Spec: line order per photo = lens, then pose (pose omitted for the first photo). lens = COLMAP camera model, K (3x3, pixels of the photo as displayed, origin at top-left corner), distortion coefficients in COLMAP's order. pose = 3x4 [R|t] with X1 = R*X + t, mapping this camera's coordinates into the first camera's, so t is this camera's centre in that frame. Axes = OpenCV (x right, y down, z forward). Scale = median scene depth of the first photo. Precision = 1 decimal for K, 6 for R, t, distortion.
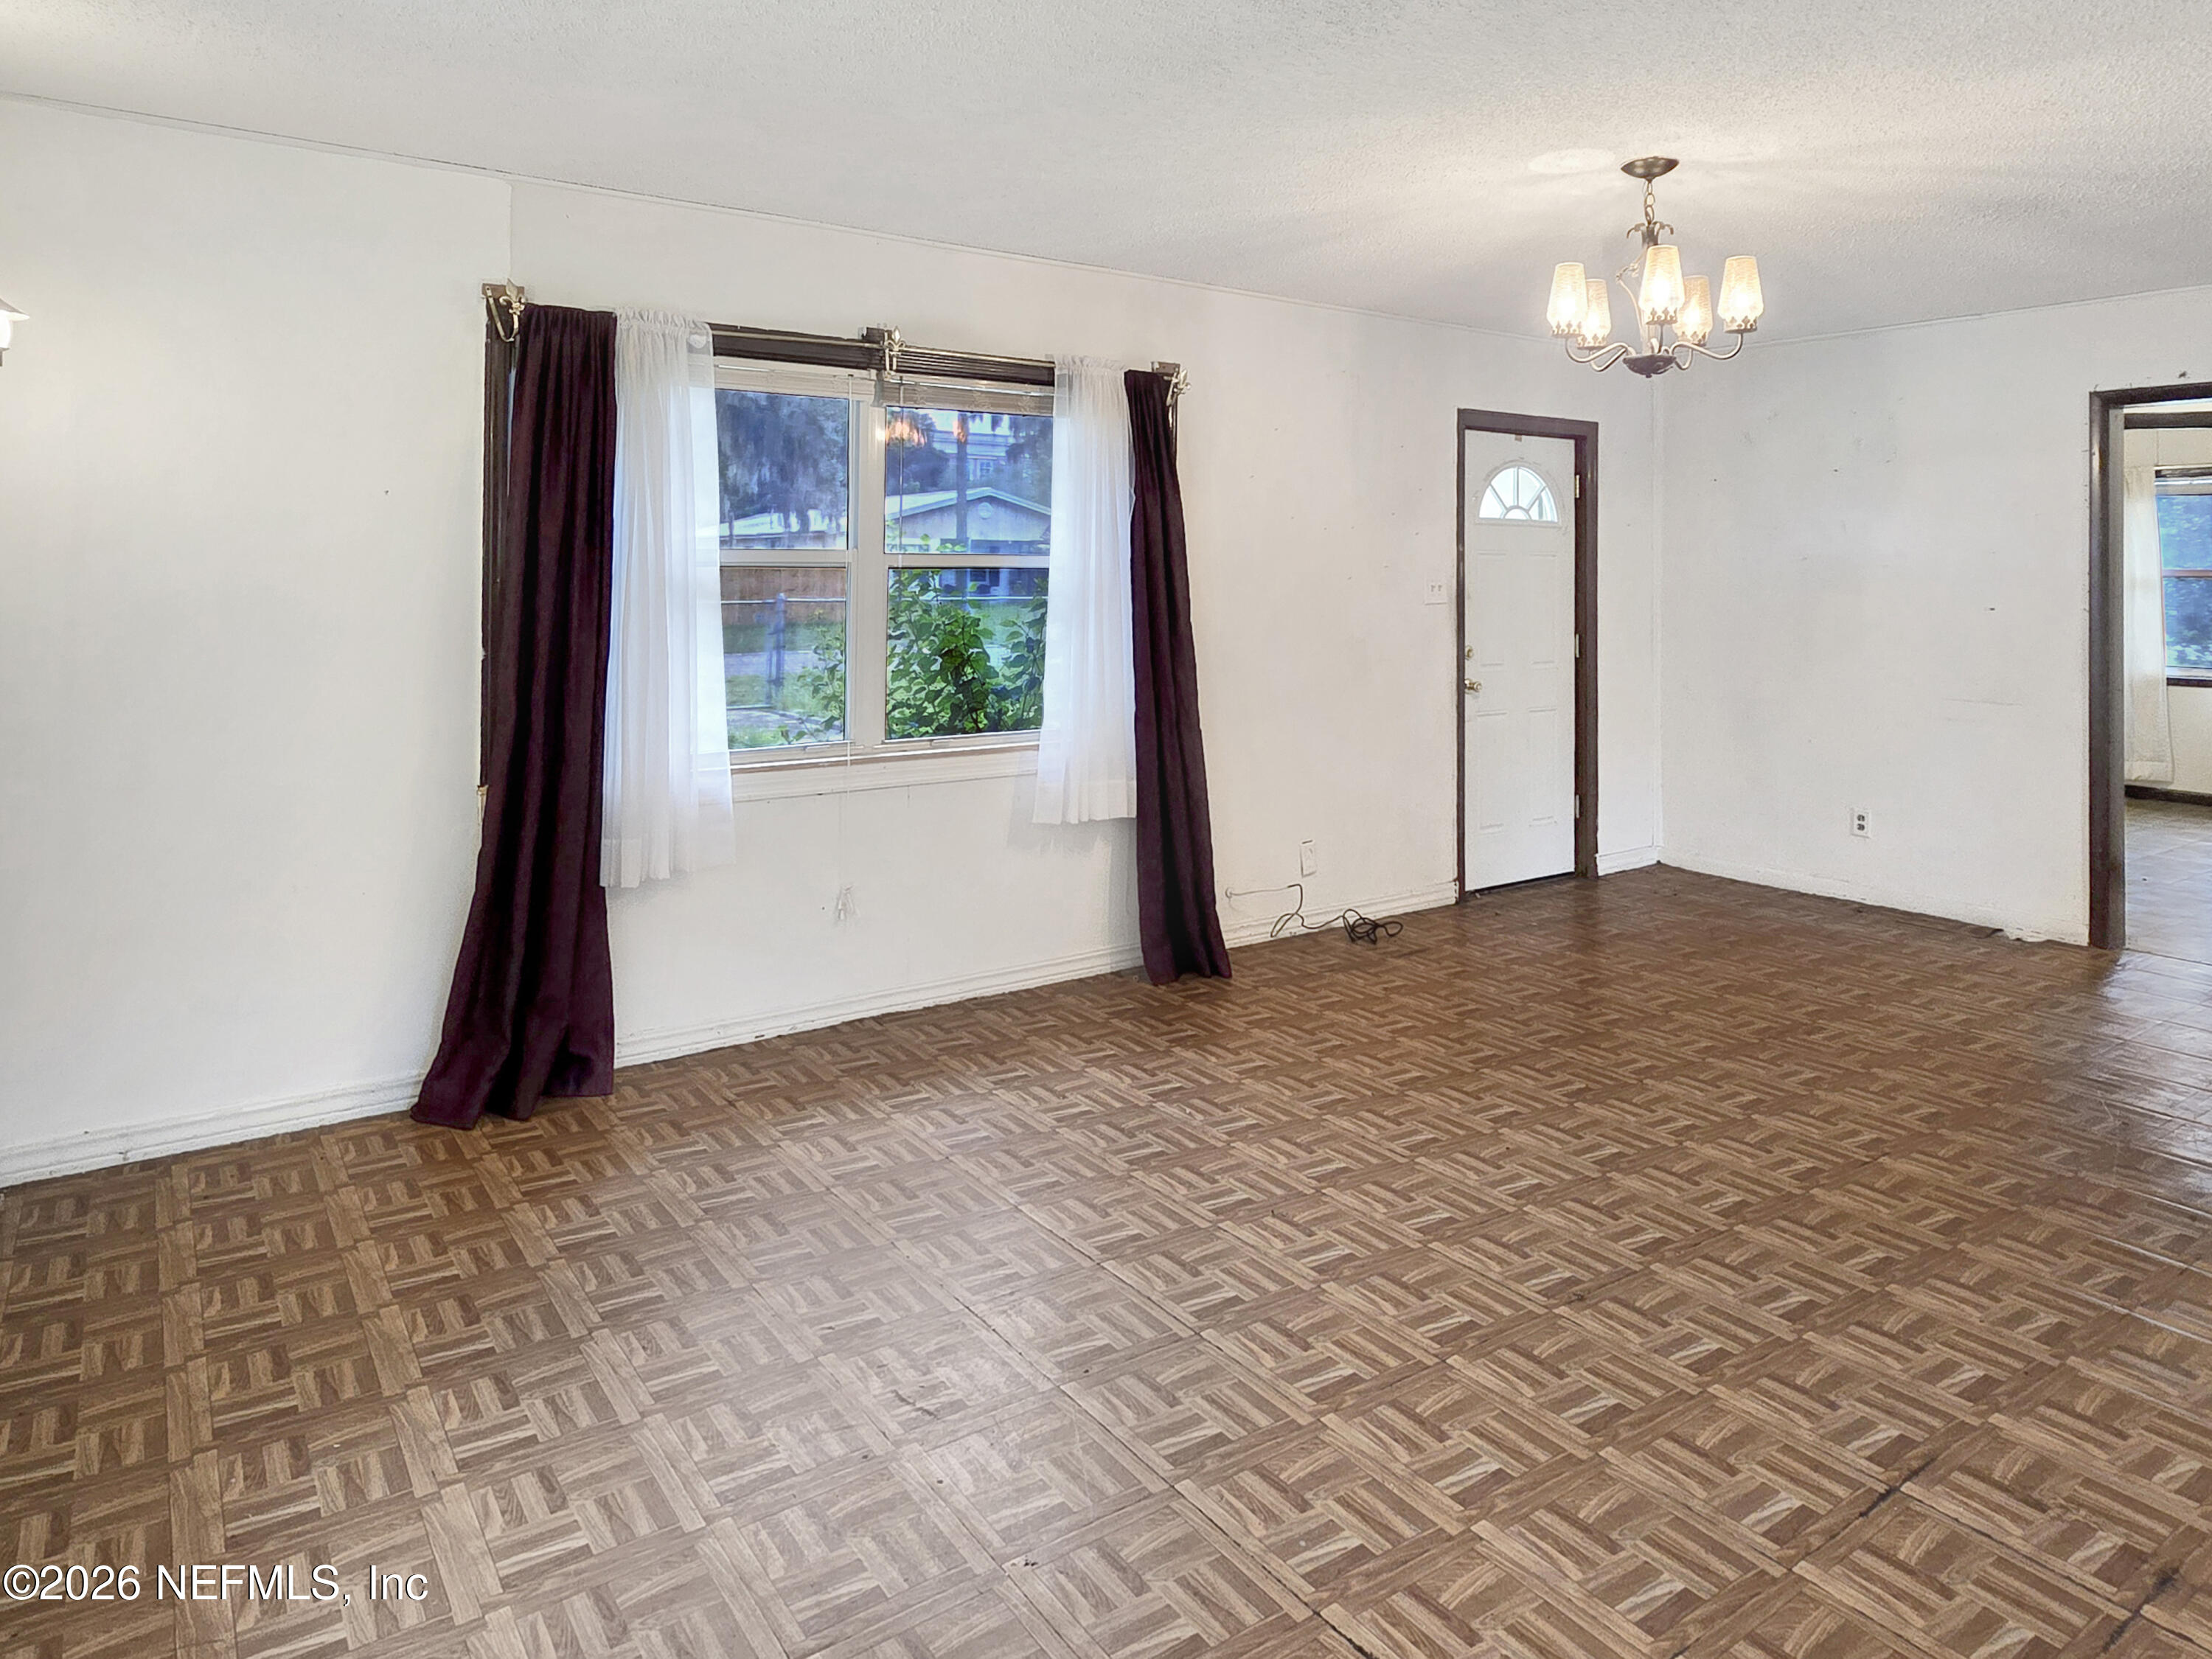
lens RADIAL K [[1345.0, 0, 1106.0], [0, 1345.0, 829.5], [0, 0, 1]] dist [0.000457, 0.001257]
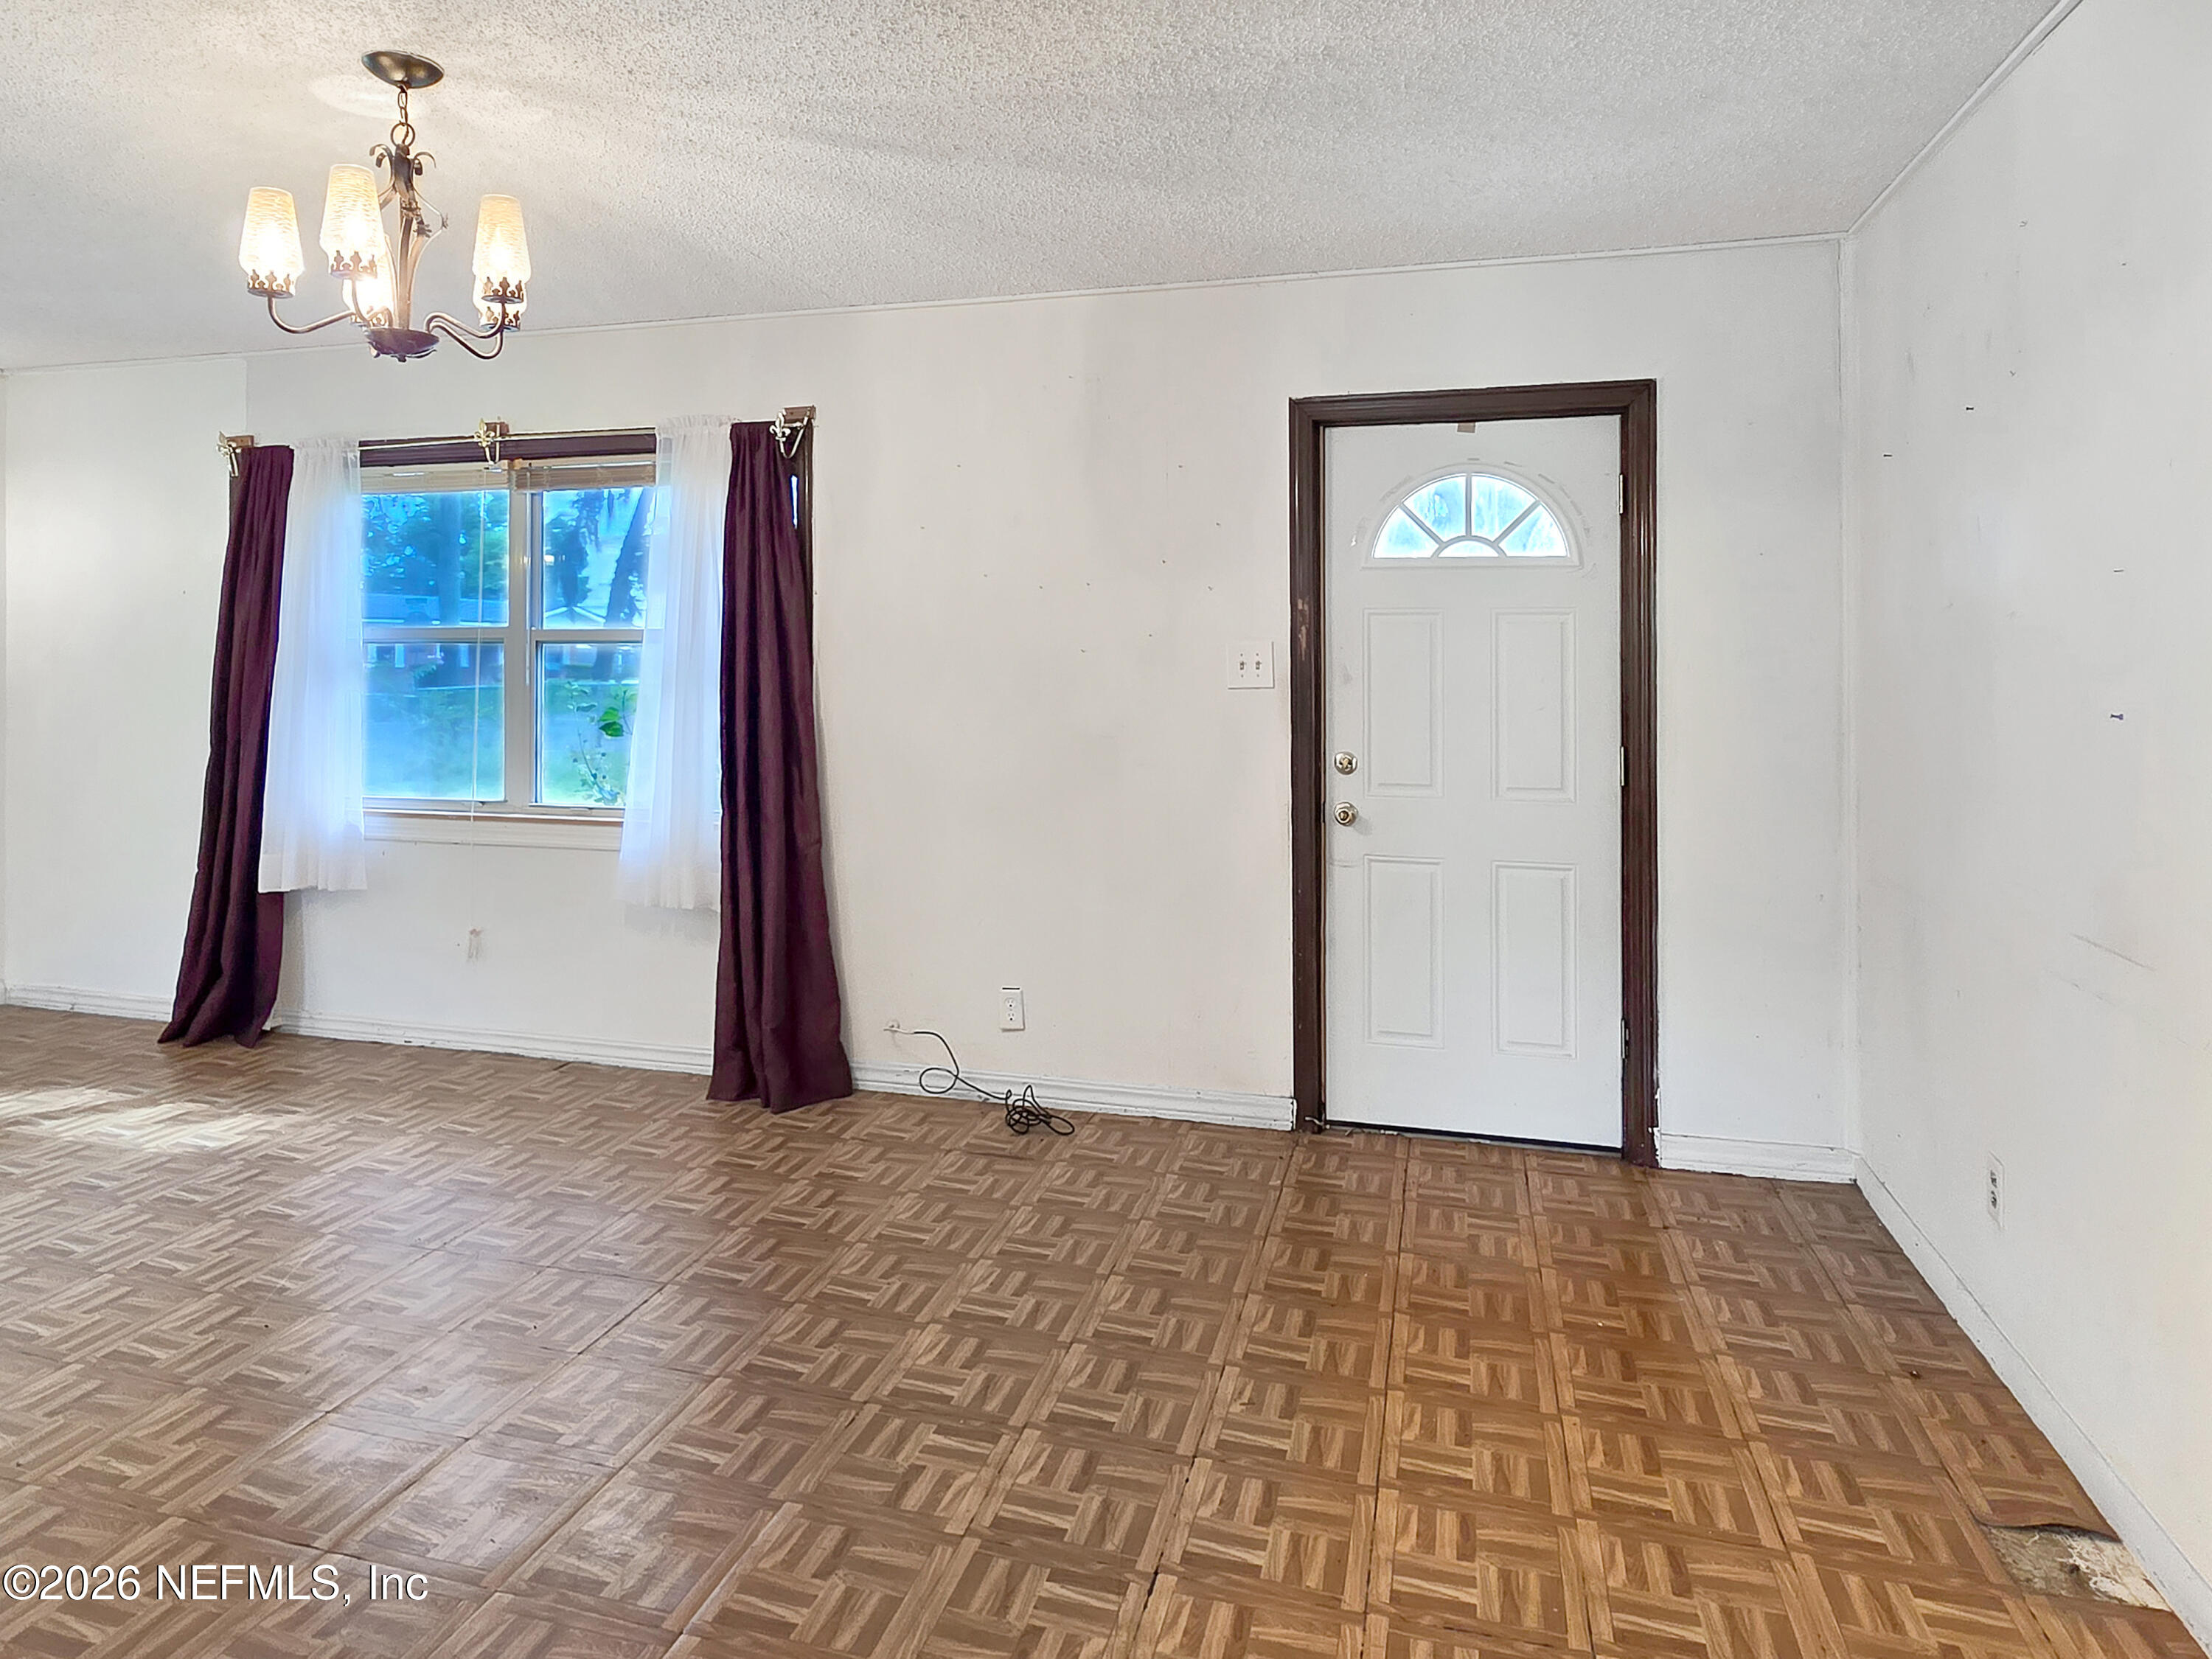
lens RADIAL K [[1319.8, 0, 1104.3], [0, 1319.8, 895.3], [0, 0, 1]] dist [0.009420, 0.001164]
pose [[0.638046, 0.132859, -0.758449, 0.698550], [-0.143188, 0.988293, 0.052664, -0.085105], [0.756567, 0.074998, 0.649601, 0.492106]]
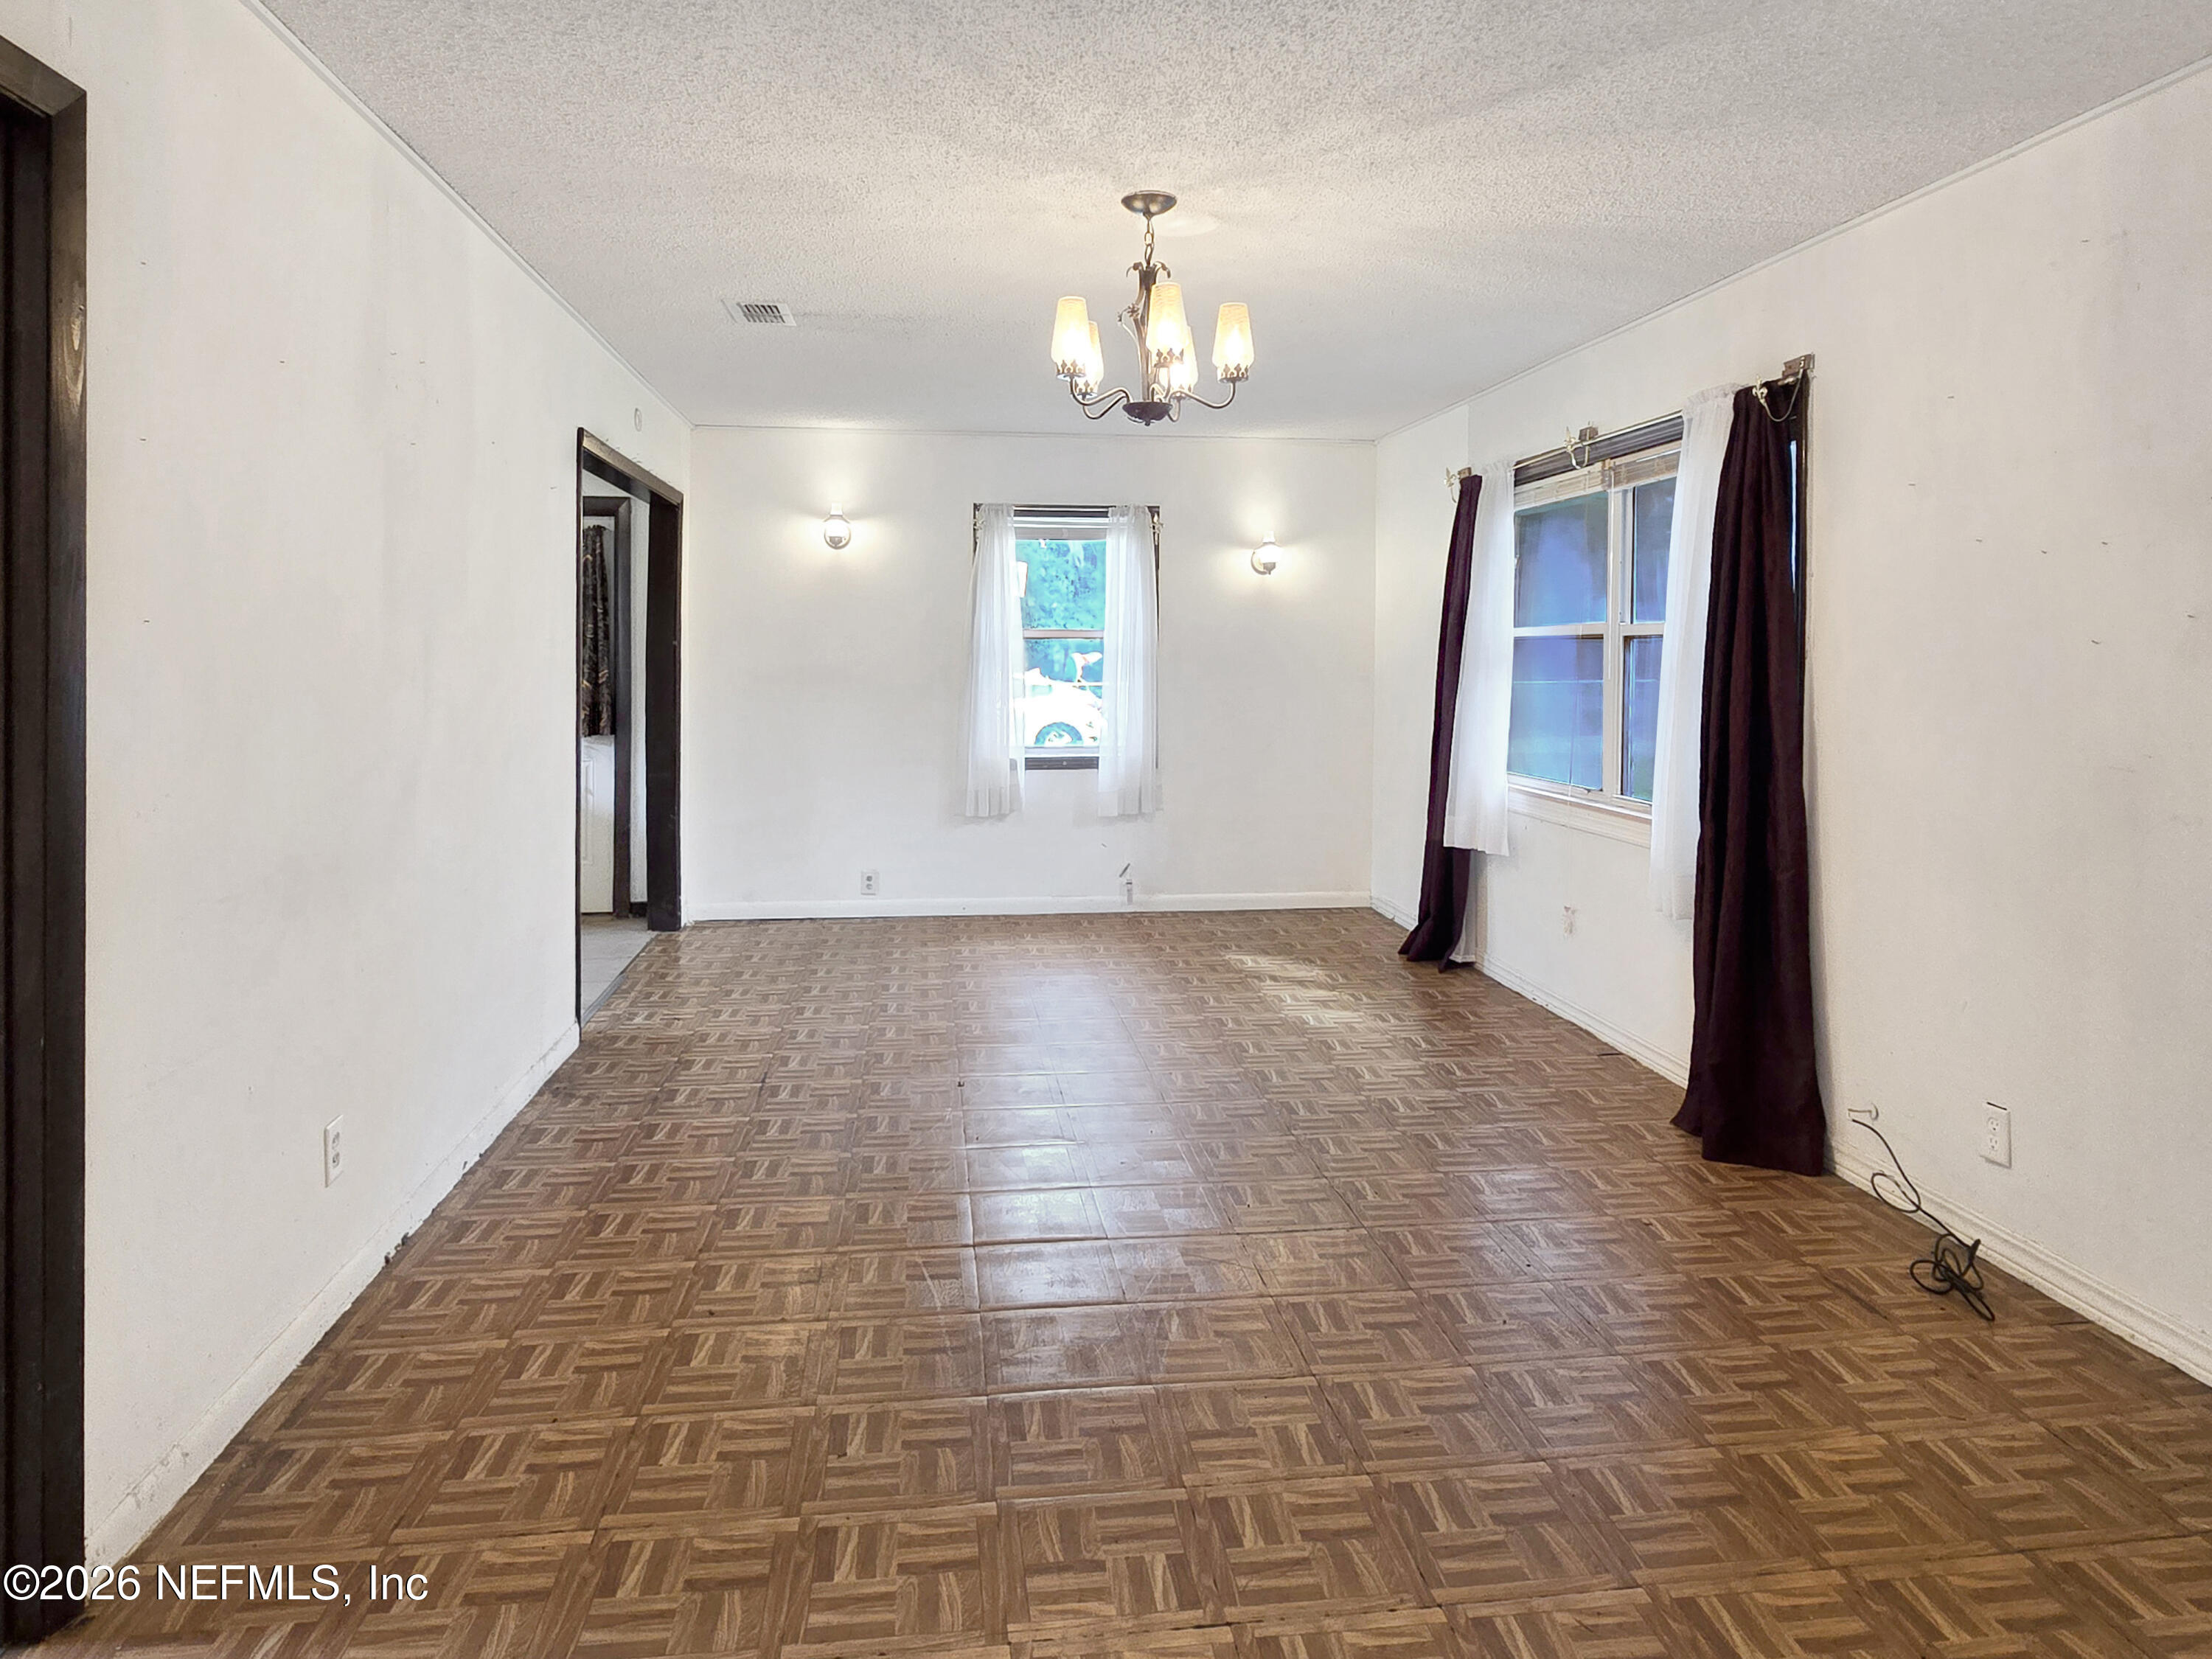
lens RADIAL K [[1369.1, 0, 1108.7], [0, 1369.1, 860.2], [0, 0, 1]] dist [0.003343, 0.001855]
pose [[-0.483254, 0.121322, -0.867033, 0.753879], [-0.168551, 0.958931, 0.228126, -0.149715], [0.859102, 0.256382, -0.442958, 0.870150]]
